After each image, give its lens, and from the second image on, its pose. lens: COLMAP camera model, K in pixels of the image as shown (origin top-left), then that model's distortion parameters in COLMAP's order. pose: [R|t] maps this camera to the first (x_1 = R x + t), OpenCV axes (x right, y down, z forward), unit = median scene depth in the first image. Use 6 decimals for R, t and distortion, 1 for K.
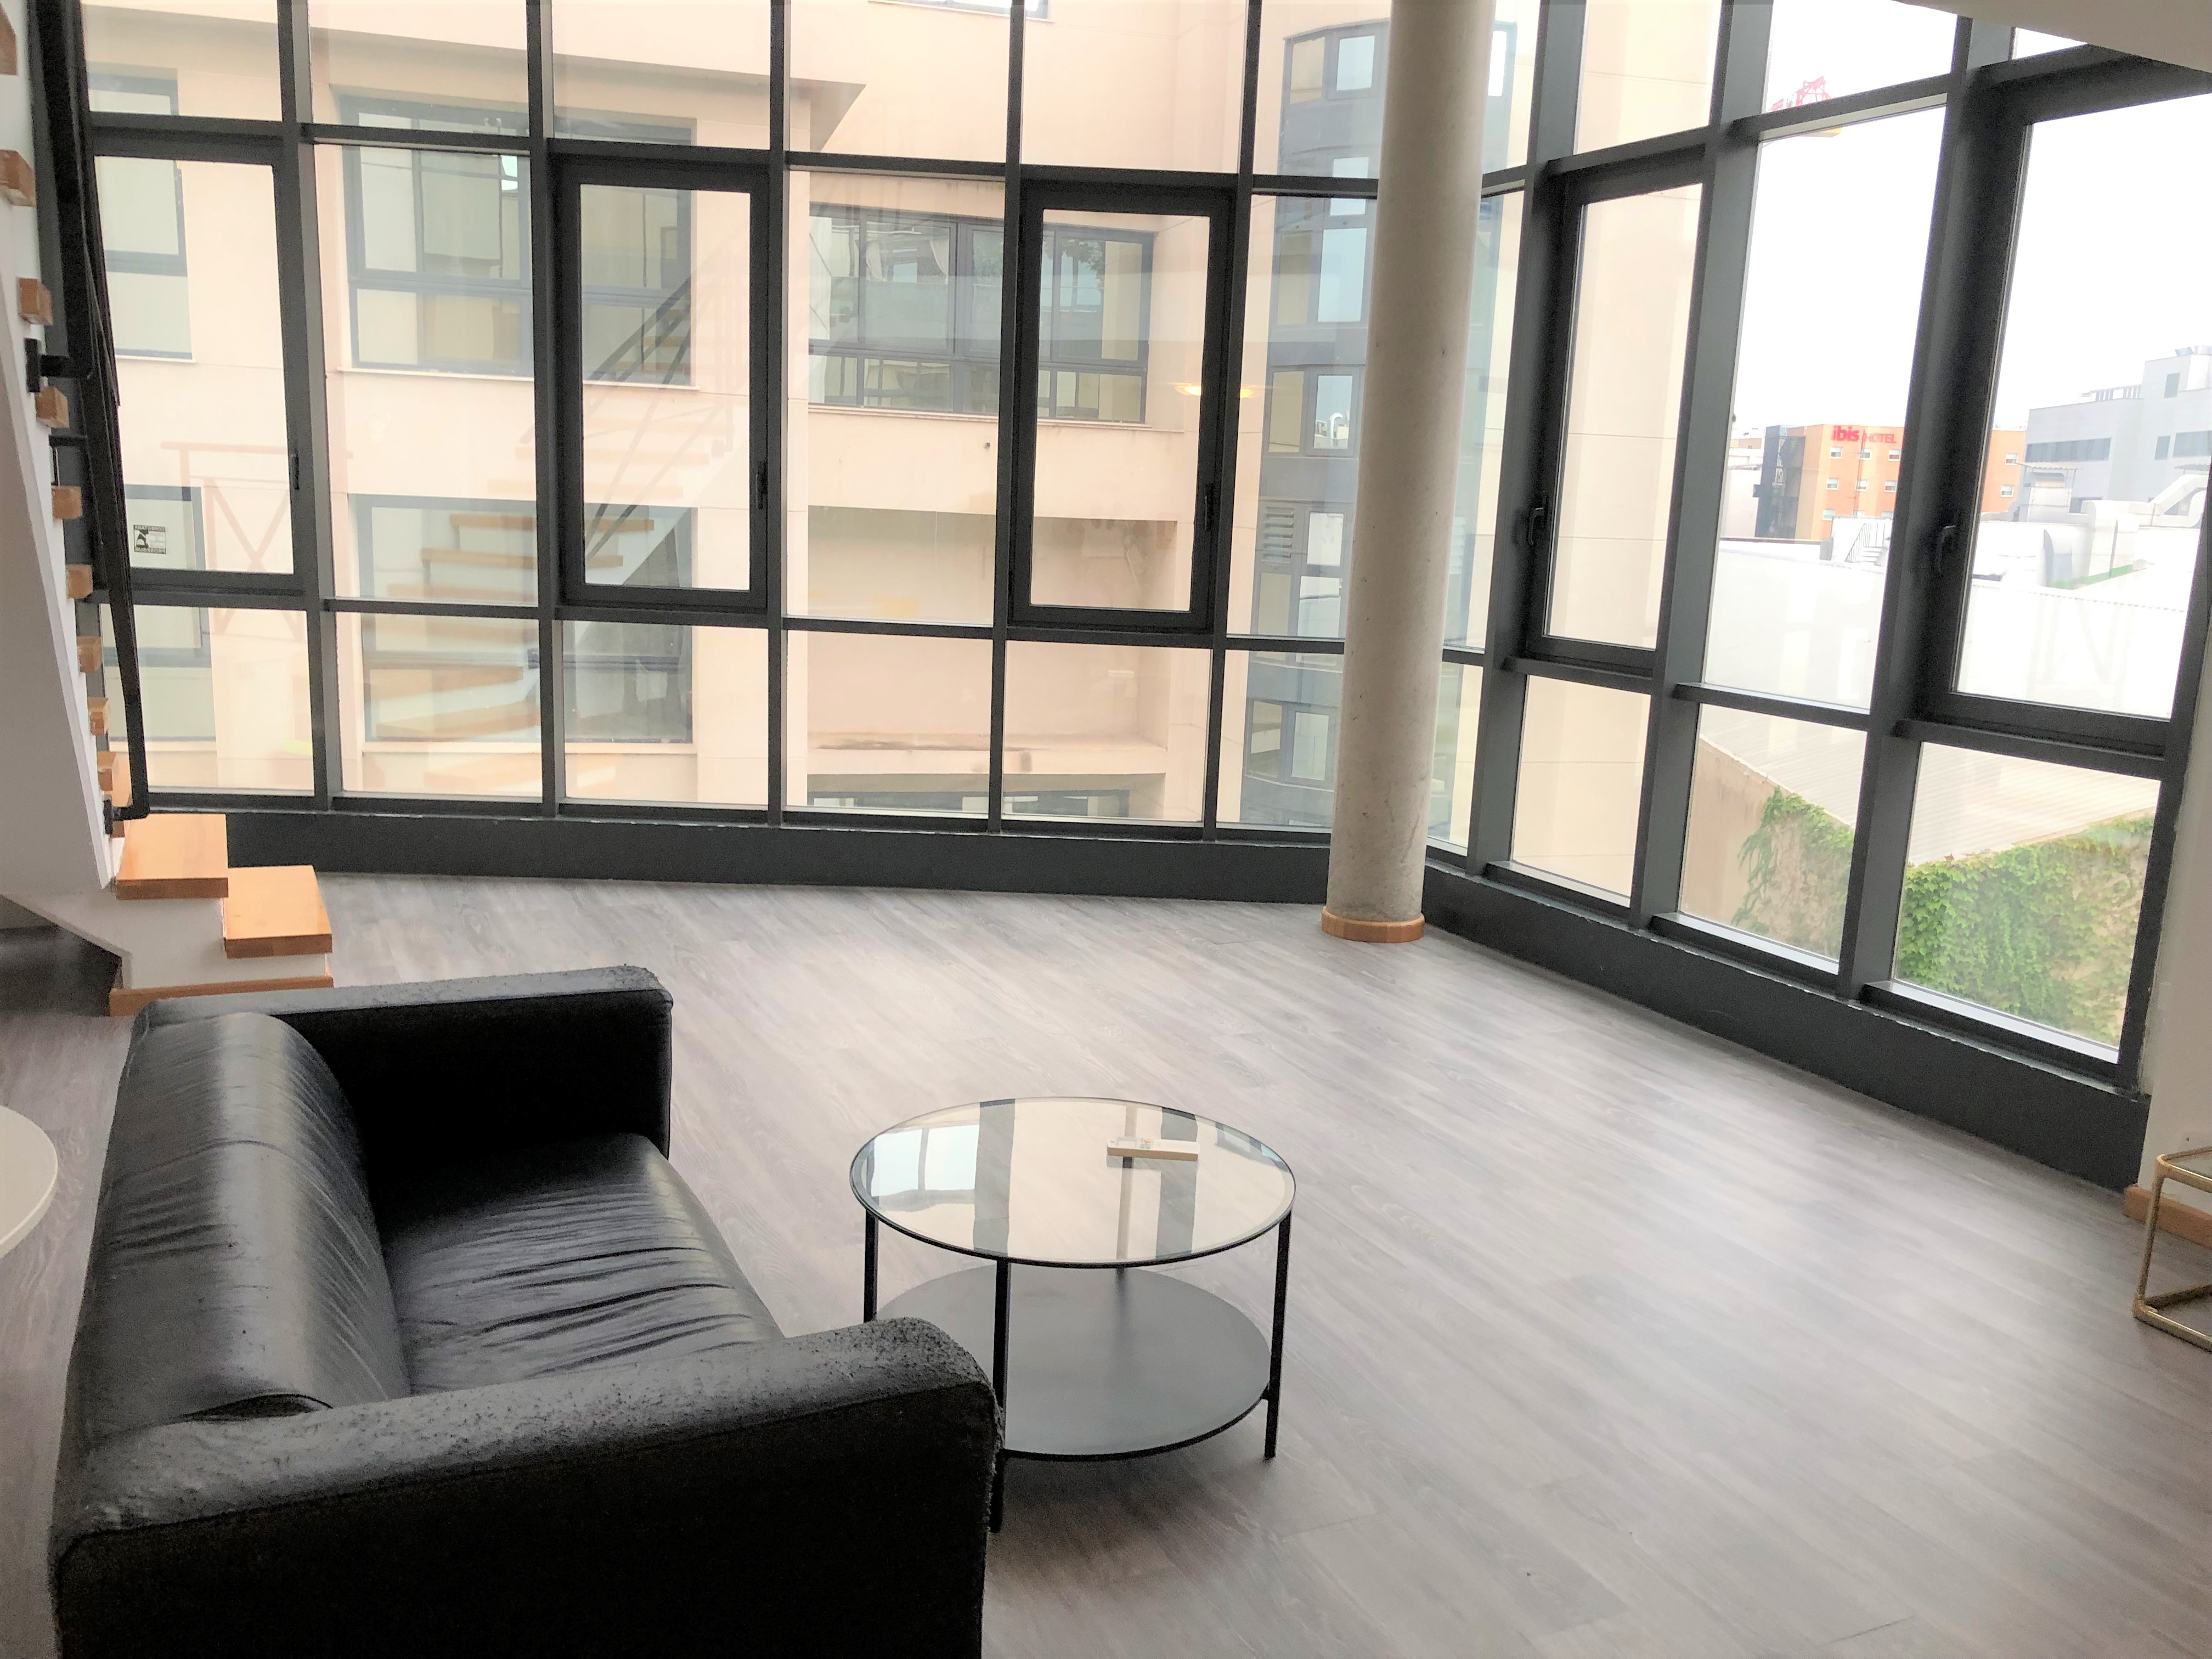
lens RADIAL K [[1796.9, 0, 1106.0], [0, 1796.9, 829.5], [0, 0, 1]] dist [0.118438, 0.003410]
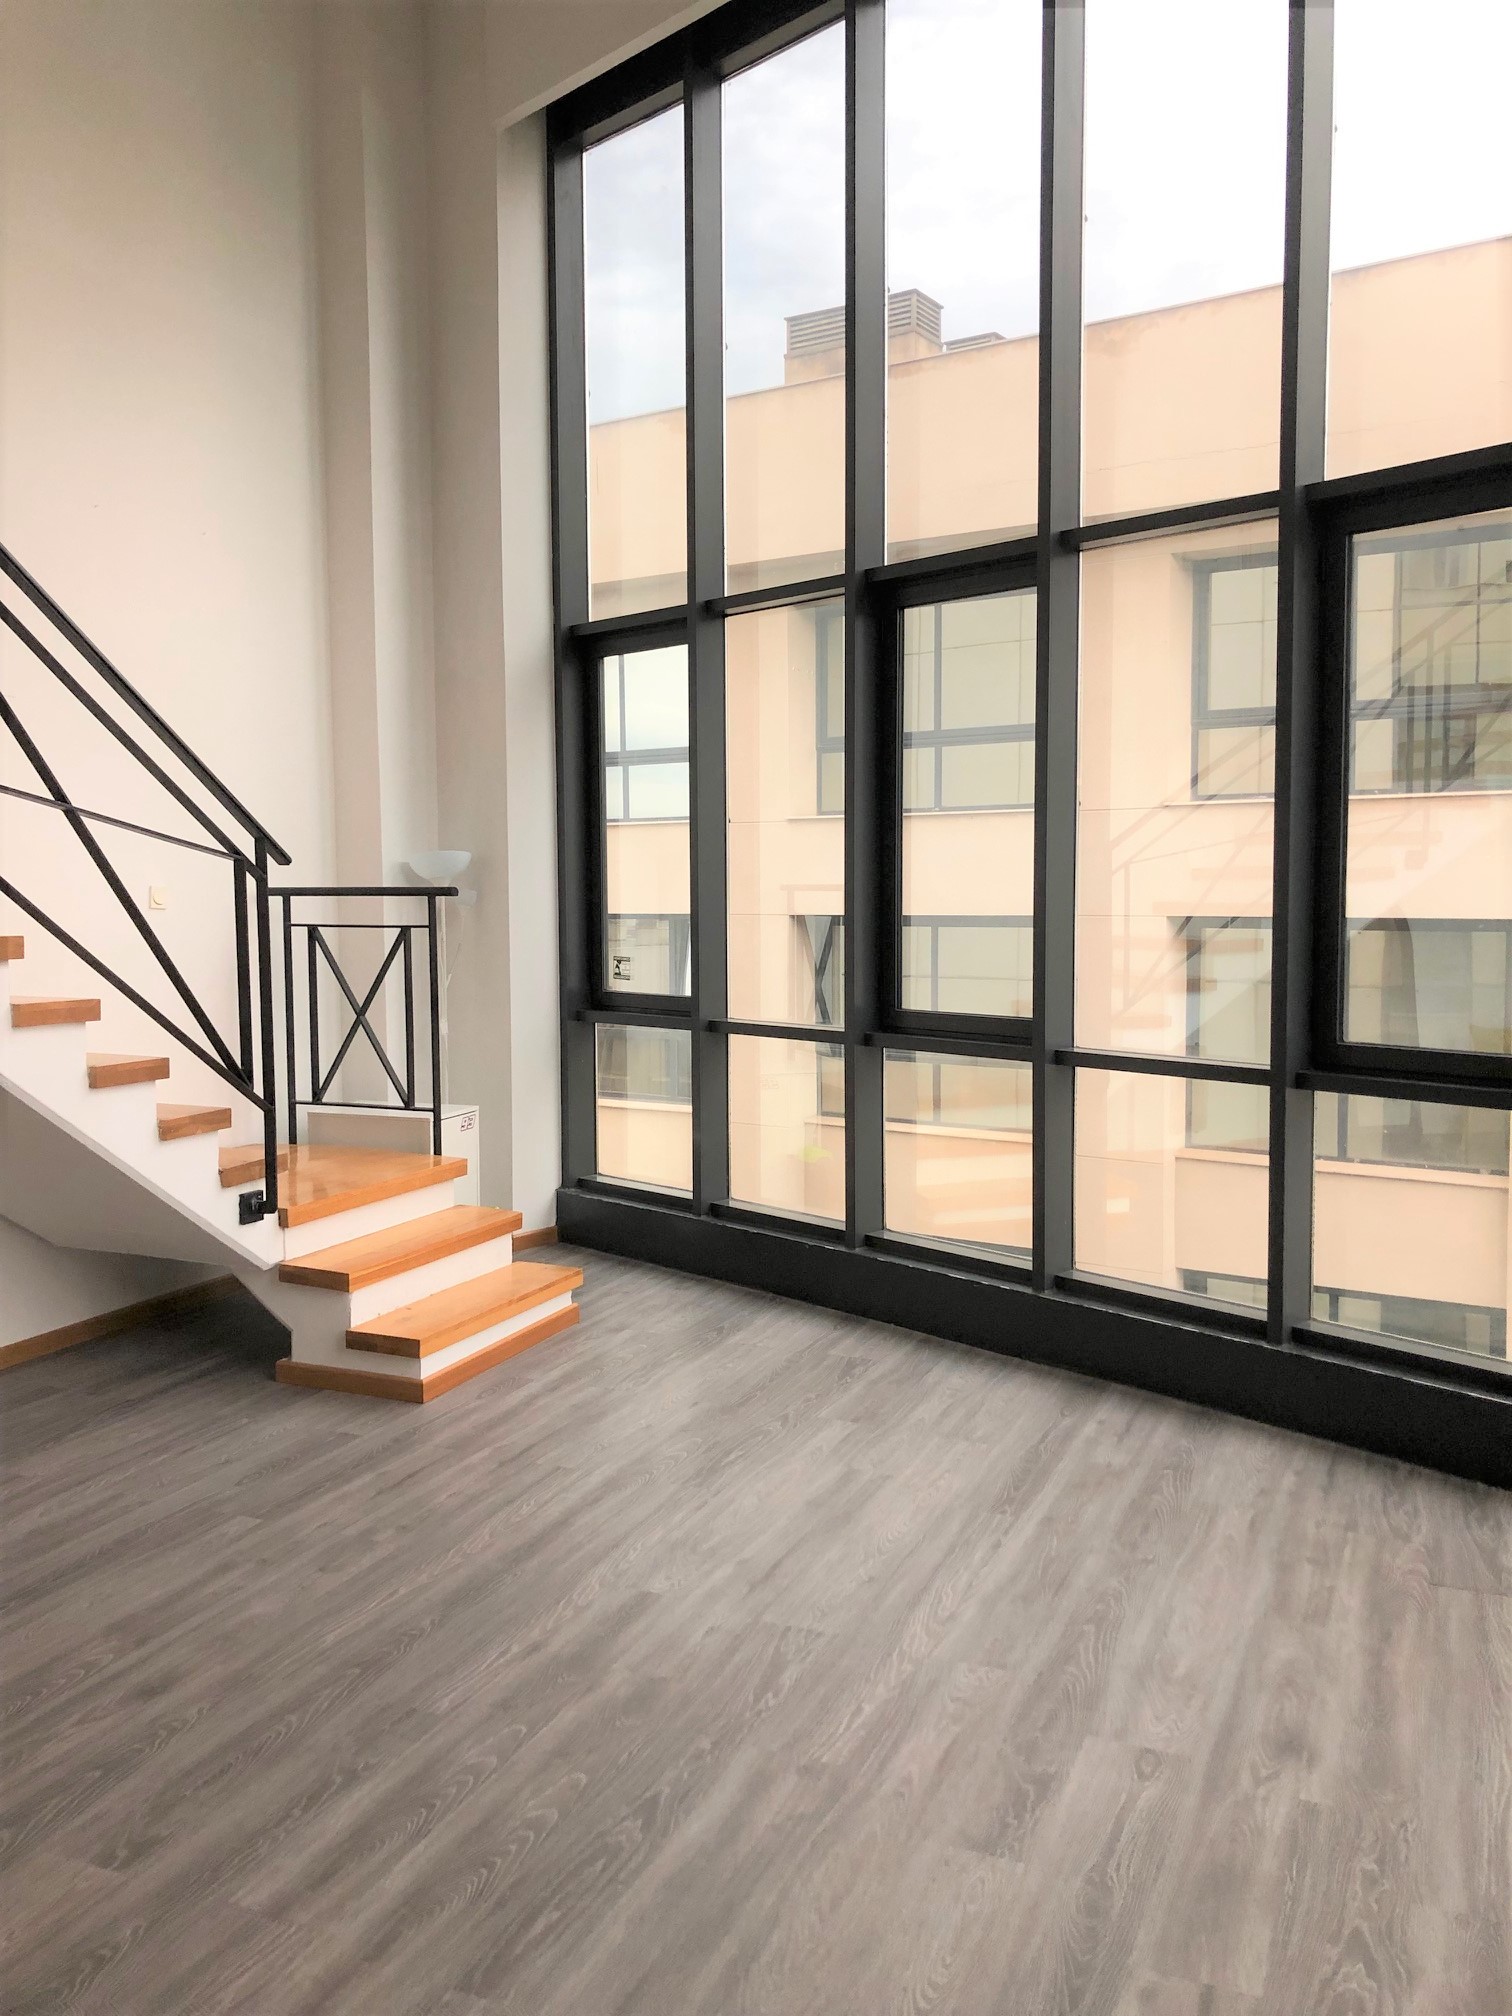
lens RADIAL K [[1660.8, 0, 756.0], [0, 1660.8, 1008.0], [0, 0, 1]] dist [0.010901, 0.002780]
pose [[0.651612, 0.014127, -0.758421, 0.352116], [-0.108229, 0.991329, -0.074522, -0.068205], [0.750792, 0.130642, 0.647490, 0.421679]]
